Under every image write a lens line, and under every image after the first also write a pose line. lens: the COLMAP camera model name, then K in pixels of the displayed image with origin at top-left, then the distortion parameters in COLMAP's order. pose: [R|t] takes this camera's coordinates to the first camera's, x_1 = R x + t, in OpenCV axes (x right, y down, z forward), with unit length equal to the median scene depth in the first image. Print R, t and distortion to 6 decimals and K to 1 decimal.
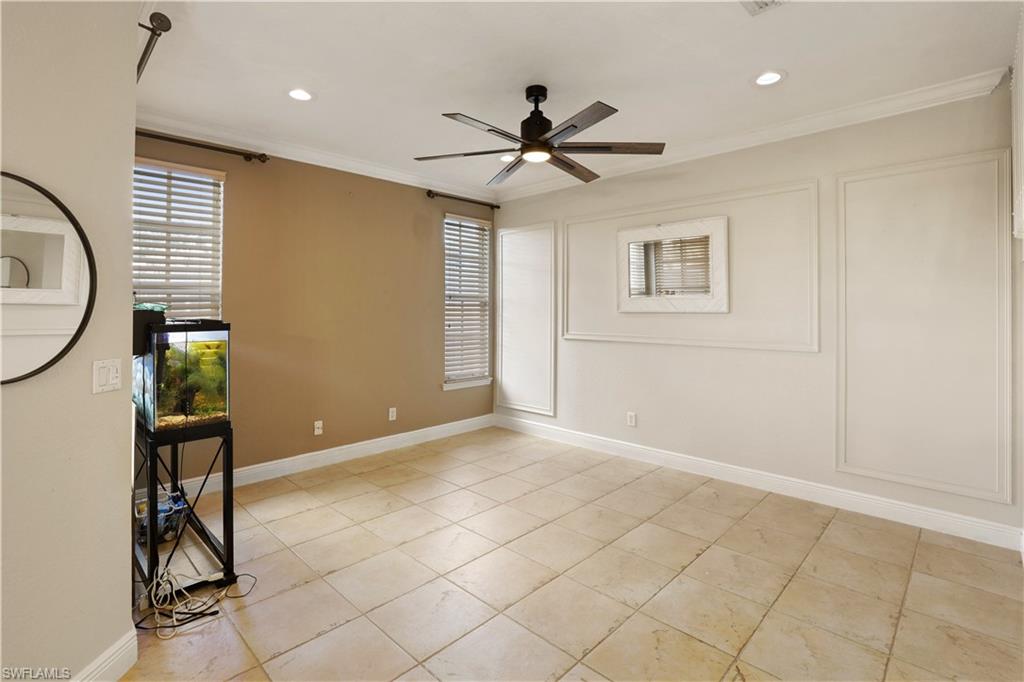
lens RADIAL K [[482.2, 0, 514.6], [0, 482.2, 305.0], [0, 0, 1]] dist [-0.000162, -0.000270]
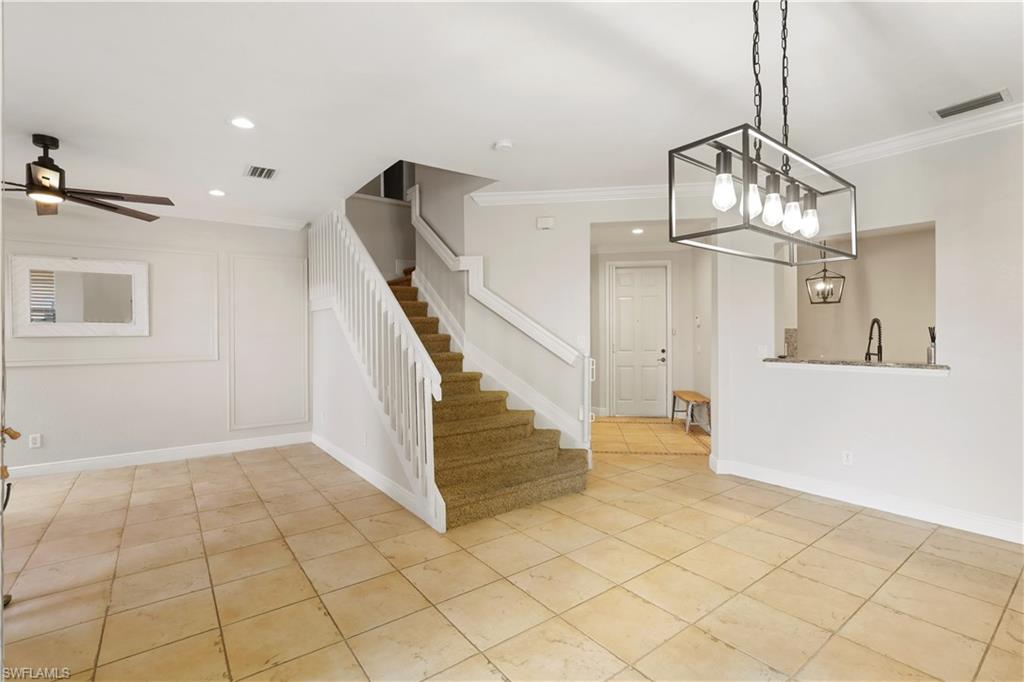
lens RADIAL K [[473.1, 0, 517.3], [0, 473.1, 335.5], [0, 0, 1]] dist [-0.009572, 0.000253]
pose [[0.153005, -0.010365, 0.988171, -0.607328], [-0.001886, 0.999940, 0.010781, -0.001324], [-0.988224, -0.003513, 0.152976, -0.176573]]
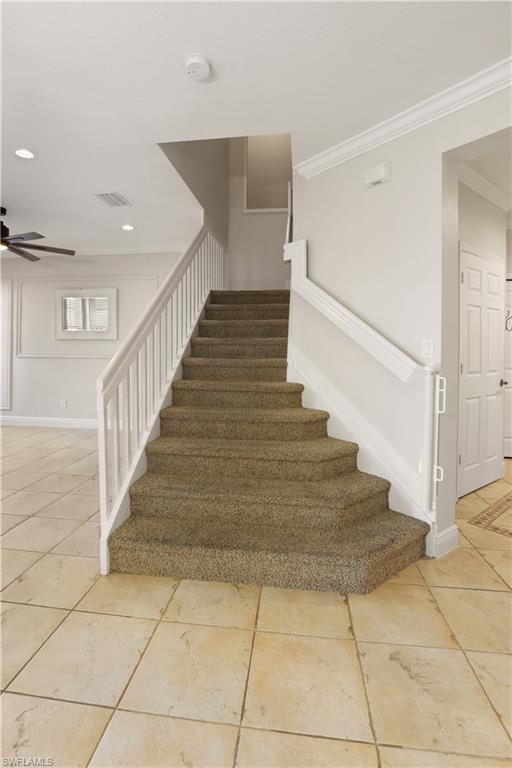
lens RADIAL K [[380.6, 0, 249.6], [0, 380.6, 346.4], [0, 0, 1]] dist [-0.031794, 0.000566]
pose [[0.800423, 0.004366, 0.599420, -0.025930], [-0.011907, 0.999892, 0.008617, 0.021072], [-0.599318, -0.014034, 0.800388, -0.439885]]
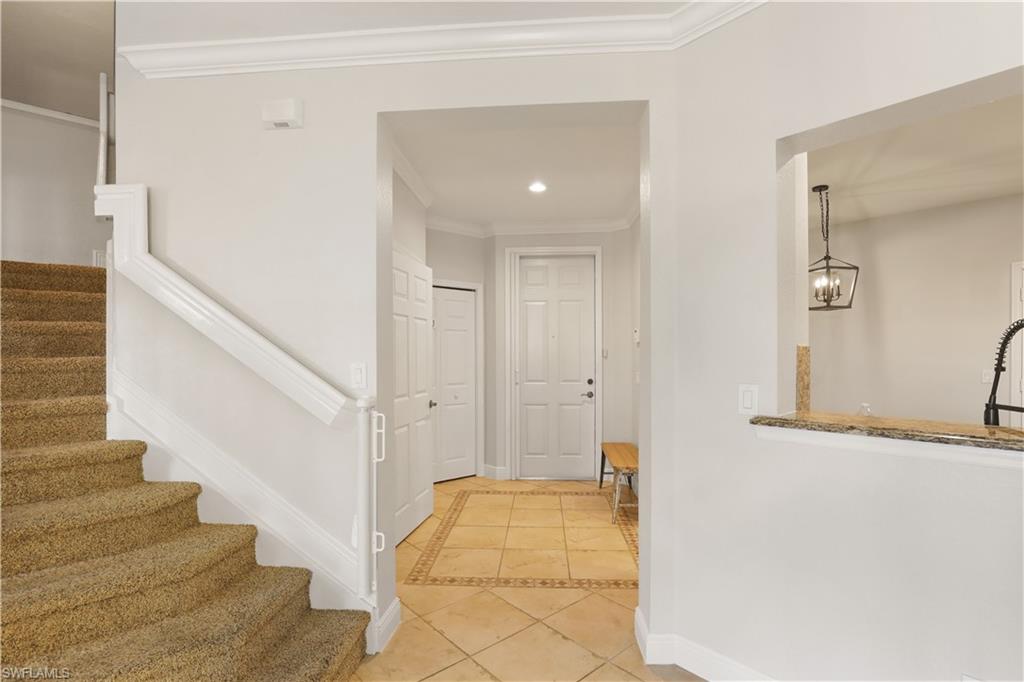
lens RADIAL K [[475.4, 0, 519.3], [0, 475.4, 359.0], [0, 0, 1]] dist [-0.038309, 0.007688]
pose [[0.079306, -0.014844, 0.996740, 0.022956], [-0.004292, 0.999875, 0.015232, 0.000356], [-0.996841, -0.005486, 0.079232, -0.365015]]
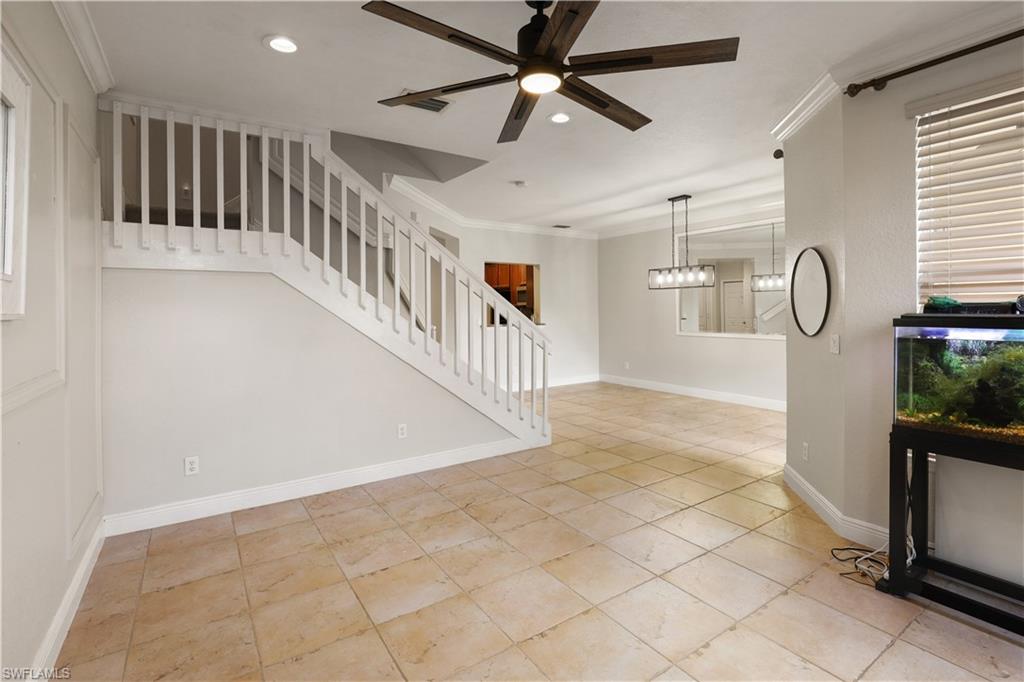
lens RADIAL K [[475.4, 0, 519.3], [0, 475.4, 359.0], [0, 0, 1]] dist [-0.038309, 0.007688]
pose [[-0.979657, -0.012884, 0.200264, -0.034972], [0.006606, 0.995326, 0.096349, 0.014496], [-0.200570, 0.095712, -0.974993, 1.132359]]
